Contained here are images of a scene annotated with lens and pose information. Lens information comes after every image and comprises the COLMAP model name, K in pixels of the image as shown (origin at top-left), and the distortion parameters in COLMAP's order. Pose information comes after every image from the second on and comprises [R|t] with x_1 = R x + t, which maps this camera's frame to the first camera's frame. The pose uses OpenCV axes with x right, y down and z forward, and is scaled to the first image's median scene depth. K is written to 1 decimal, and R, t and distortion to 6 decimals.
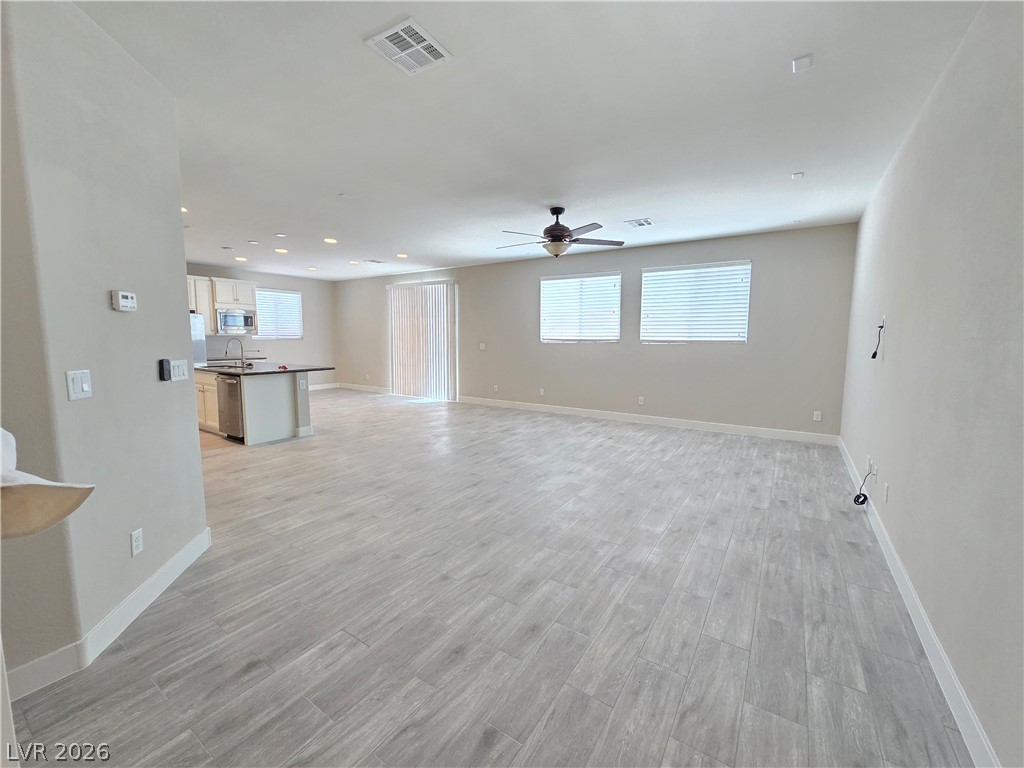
lens RADIAL K [[420.3, 0, 514.6], [0, 420.3, 379.4], [0, 0, 1]] dist [-0.003342, -0.000641]
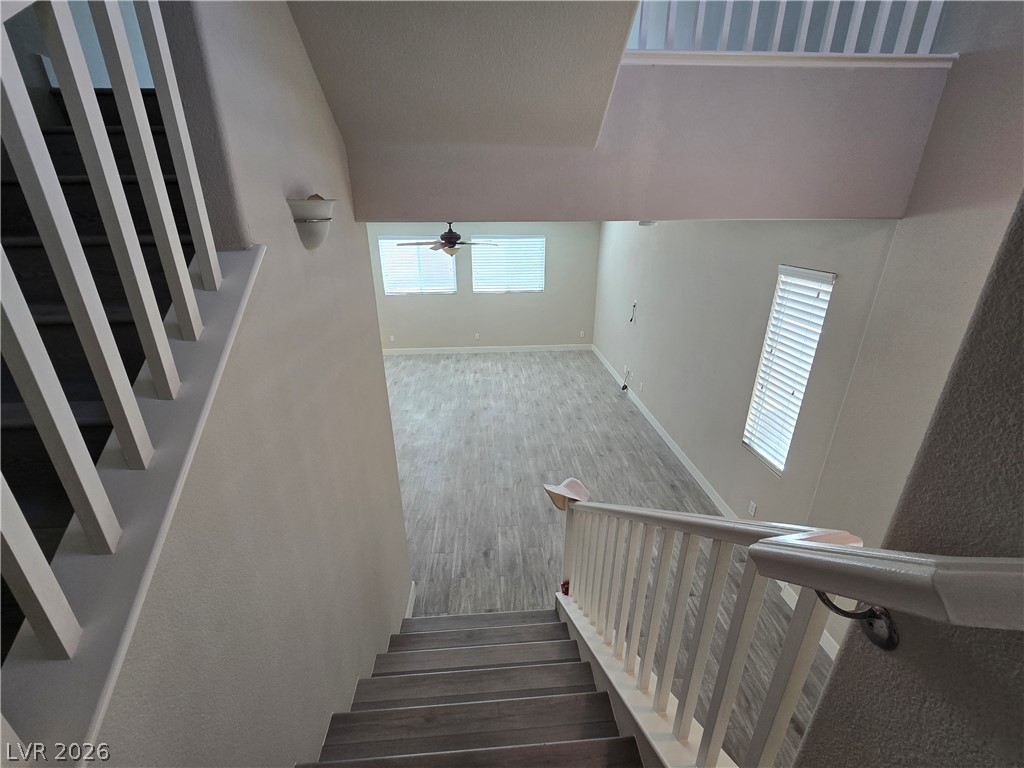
lens RADIAL K [[420.3, 0, 513.5], [0, 420.3, 383.7], [0, 0, 1]] dist [-0.003342, -0.000641]
pose [[0.797273, -0.234170, 0.556346, -1.023243], [0.070794, 0.951598, 0.299082, -0.523935], [-0.599454, -0.199064, 0.775261, -0.388258]]
